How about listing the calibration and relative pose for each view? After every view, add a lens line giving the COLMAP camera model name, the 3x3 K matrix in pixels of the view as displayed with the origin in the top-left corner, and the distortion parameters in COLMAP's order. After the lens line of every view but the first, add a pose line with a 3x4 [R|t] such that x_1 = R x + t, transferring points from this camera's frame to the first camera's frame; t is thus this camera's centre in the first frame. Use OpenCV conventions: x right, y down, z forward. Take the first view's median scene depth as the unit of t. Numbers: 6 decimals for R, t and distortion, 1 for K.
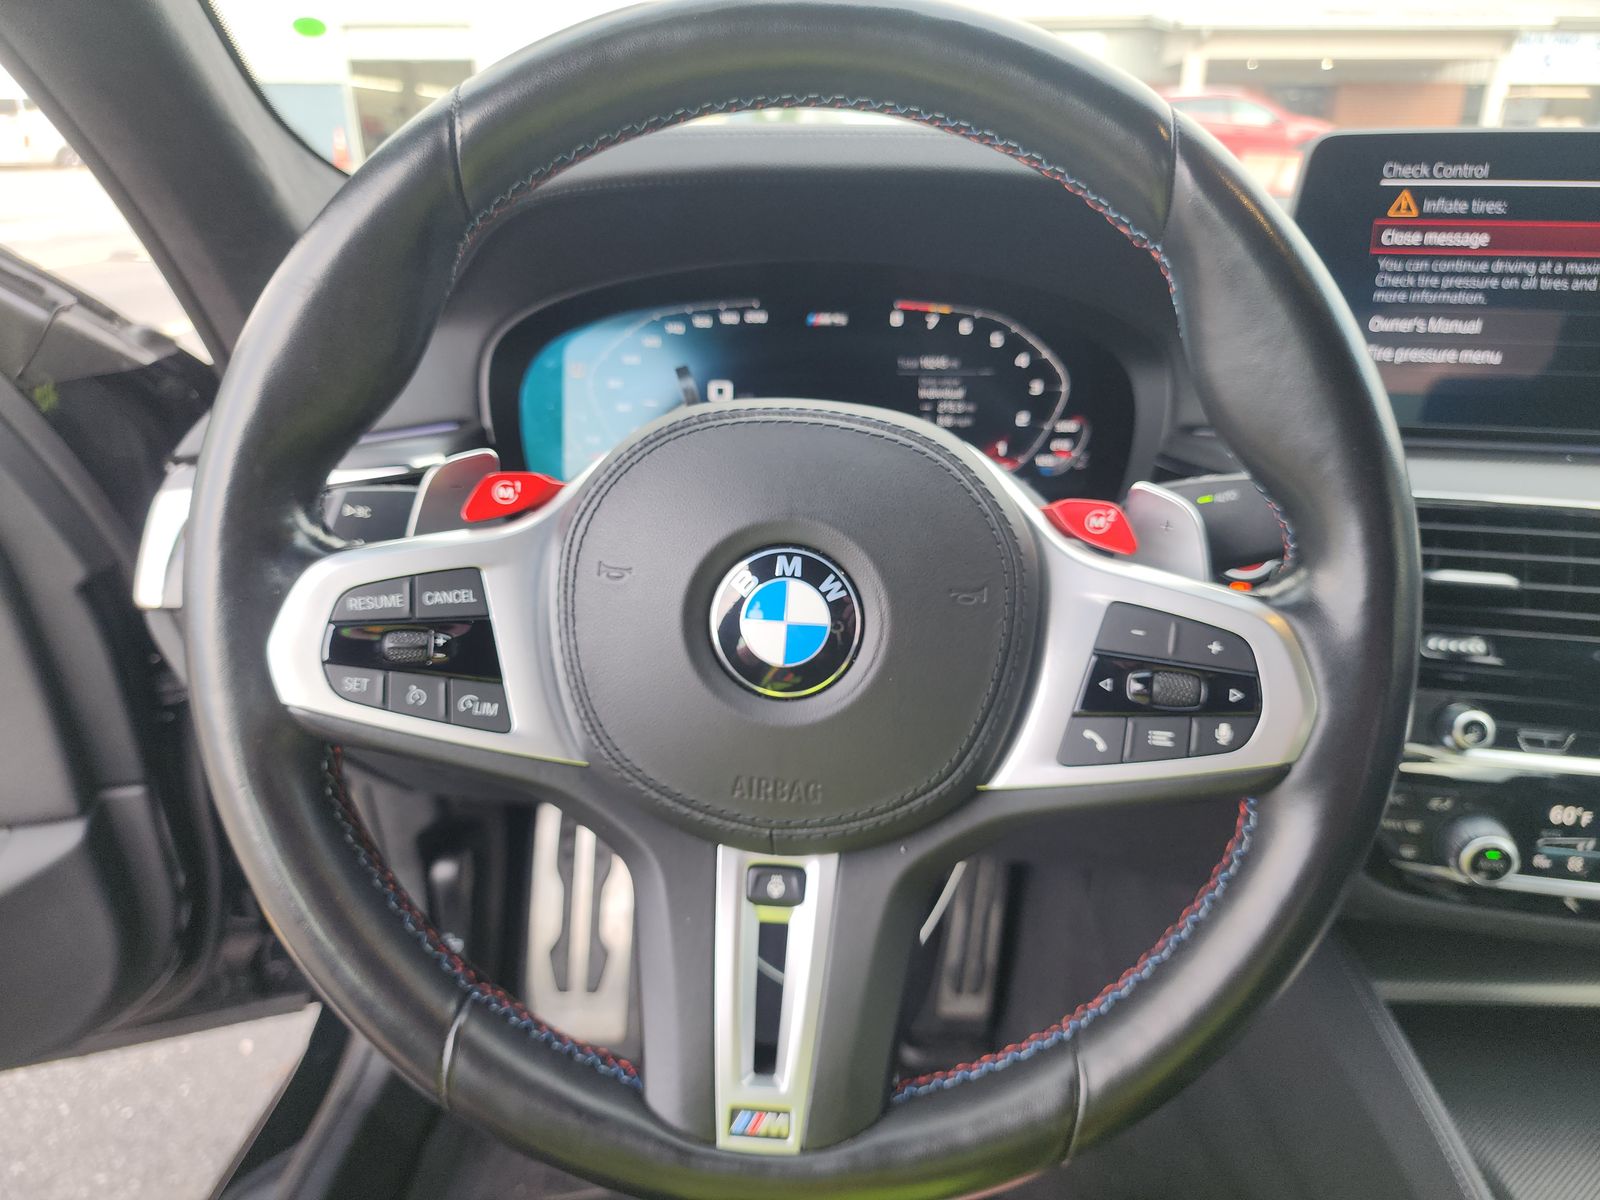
lens RADIAL K [[1065.4, 0, 799.7], [0, 1065.4, 588.0], [0, 0, 1]] dist [-0.011737, -0.008312]
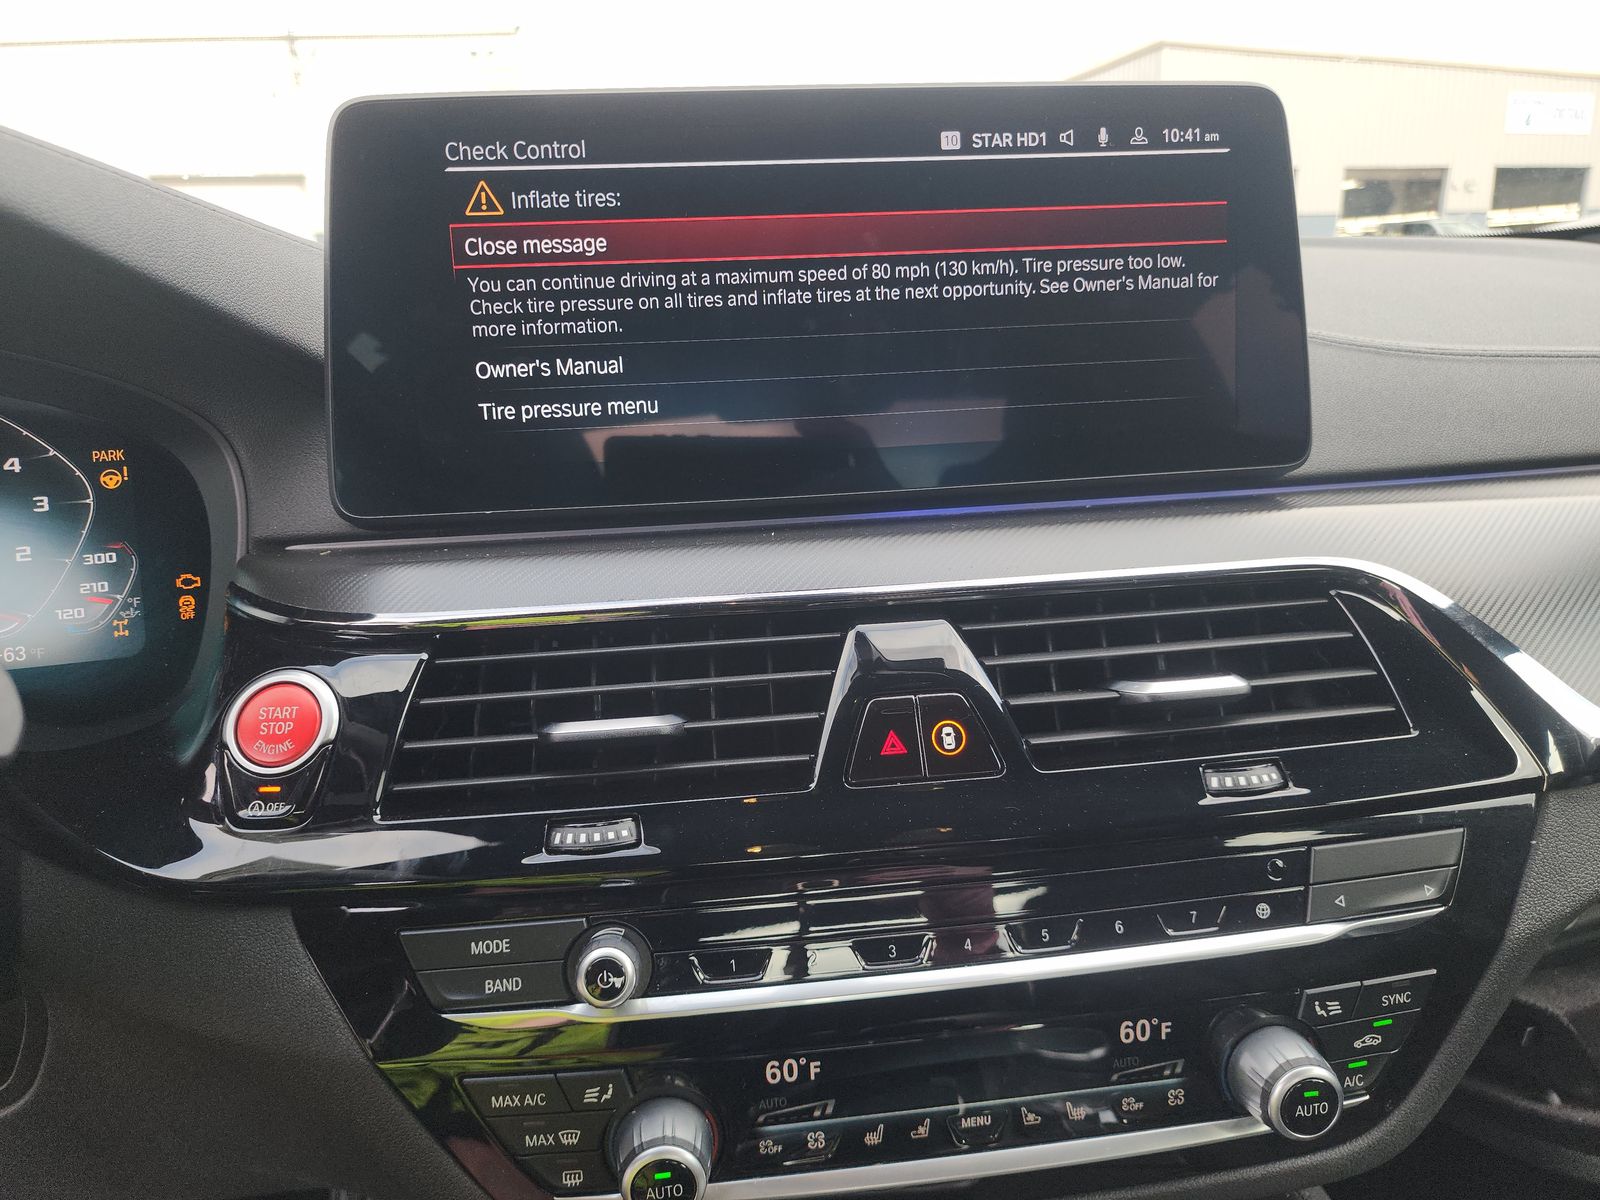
lens RADIAL K [[1065.4, 0, 803.0], [0, 1065.4, 589.9], [0, 0, 1]] dist [-0.011737, -0.008312]
pose [[0.945646, -0.105188, 0.307716, 0.526119], [0.143400, 0.984157, -0.104264, -0.005950], [-0.291874, 0.142723, 0.945748, 0.311977]]
